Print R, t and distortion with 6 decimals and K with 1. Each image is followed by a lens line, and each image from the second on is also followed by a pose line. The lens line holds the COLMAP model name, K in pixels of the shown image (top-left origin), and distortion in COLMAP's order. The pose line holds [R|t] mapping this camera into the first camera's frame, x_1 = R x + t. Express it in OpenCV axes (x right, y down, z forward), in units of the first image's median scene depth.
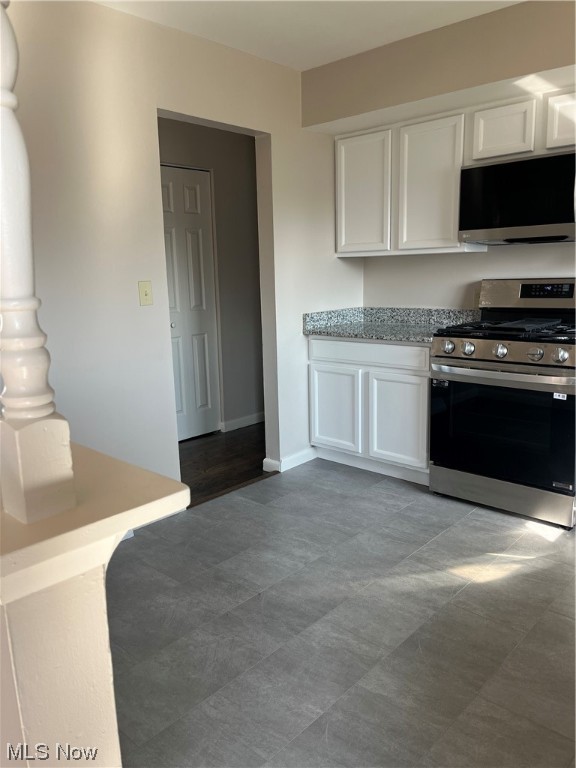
lens RADIAL K [[582.0, 0, 282.5], [0, 582.0, 386.9], [0, 0, 1]] dist [0.066199, -0.082640]
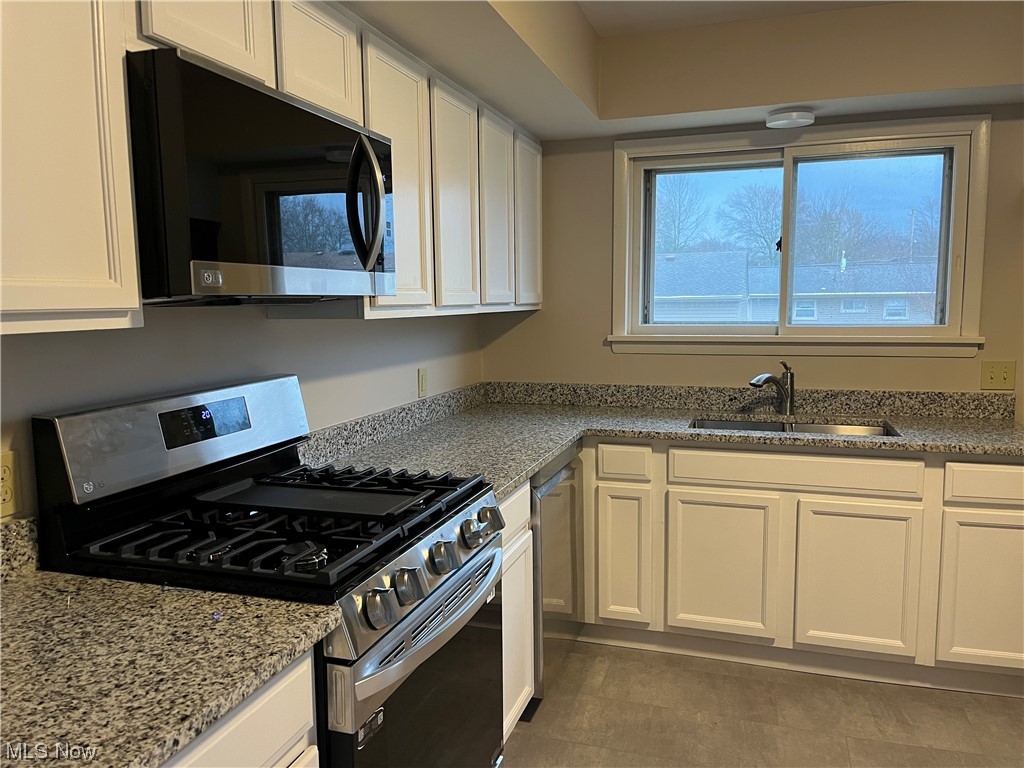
lens RADIAL K [[776.0, 0, 507.6], [0, 776.0, 390.0], [0, 0, 1]] dist [0.066199, -0.082640]
pose [[-0.412264, -0.074458, 0.908017, -0.126264], [0.204310, 0.963715, 0.171788, -0.223914], [-0.887860, 0.256339, -0.382092, 0.966439]]
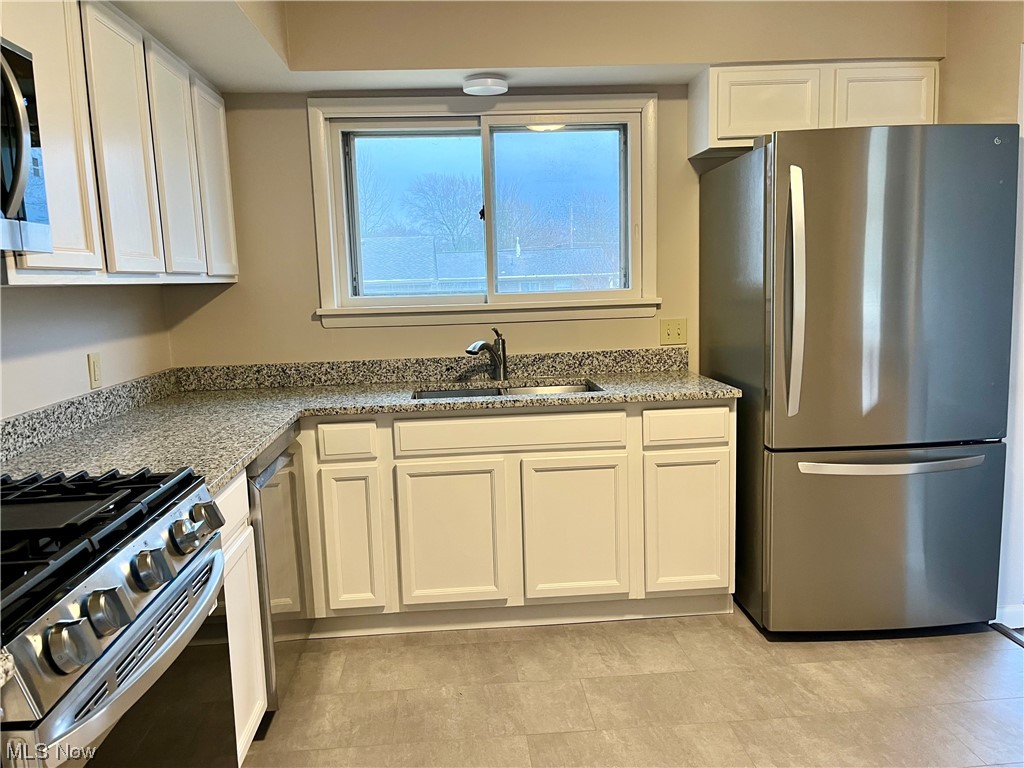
lens RADIAL K [[776.0, 0, 507.6], [0, 776.0, 390.0], [0, 0, 1]] dist [0.066199, -0.082640]
pose [[-0.725077, -0.046958, 0.687065, -0.075920], [0.188981, 0.945806, 0.264078, -0.204513], [-0.662231, 0.321319, -0.676907, 0.962788]]
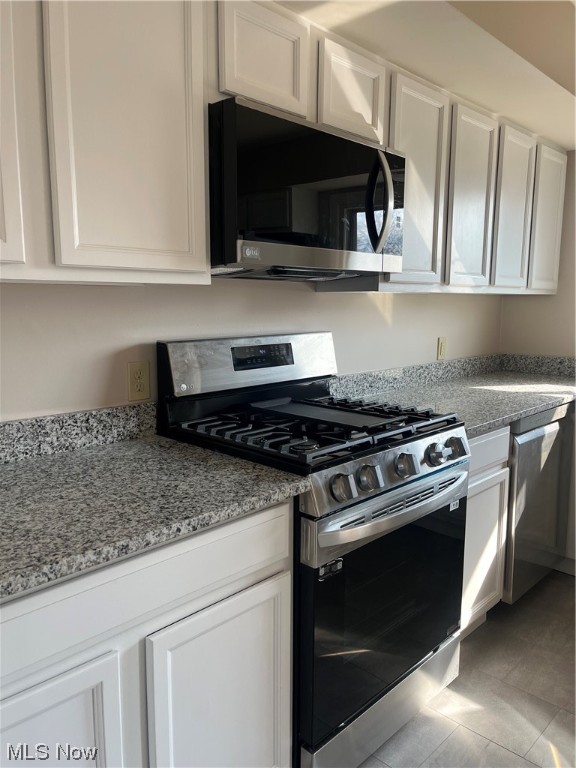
lens RADIAL K [[582.0, 0, 282.5], [0, 582.0, 386.9], [0, 0, 1]] dist [0.066199, -0.082640]
pose [[0.028110, -0.120446, 0.992322, -0.153621], [0.194766, 0.974348, 0.112747, -0.187284], [-0.980447, 0.190101, 0.050848, 0.908023]]
